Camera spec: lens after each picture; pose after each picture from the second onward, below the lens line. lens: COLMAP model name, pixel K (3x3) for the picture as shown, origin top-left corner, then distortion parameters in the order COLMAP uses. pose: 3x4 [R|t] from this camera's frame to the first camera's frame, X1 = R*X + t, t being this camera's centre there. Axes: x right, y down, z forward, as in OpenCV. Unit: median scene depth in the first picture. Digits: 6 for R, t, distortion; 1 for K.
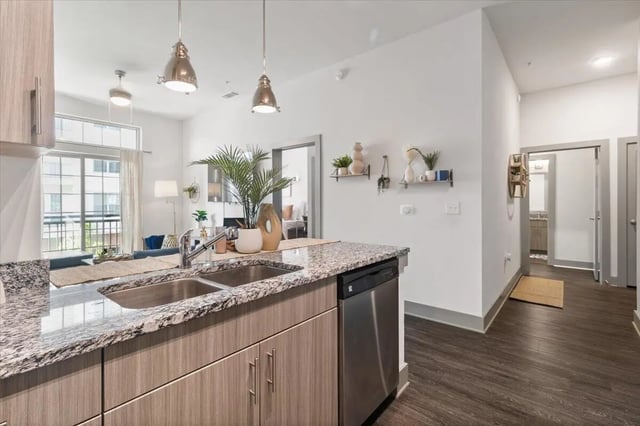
lens RADIAL K [[295.5, 0, 321.5], [0, 295.5, 200.8], [0, 0, 1]] dist [0.002826, 0.000048]
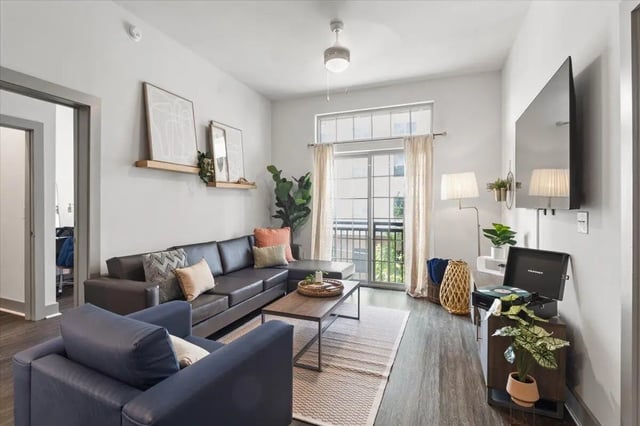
lens RADIAL K [[306.4, 0, 314.4], [0, 306.4, 207.9], [0, 0, 1]] dist [0.008612, 0.001614]
pose [[0.298238, 0.008629, -0.954453, 0.003539], [0.002596, 0.999948, 0.009852, -0.002497], [0.954488, -0.005416, 0.298200, 0.552030]]
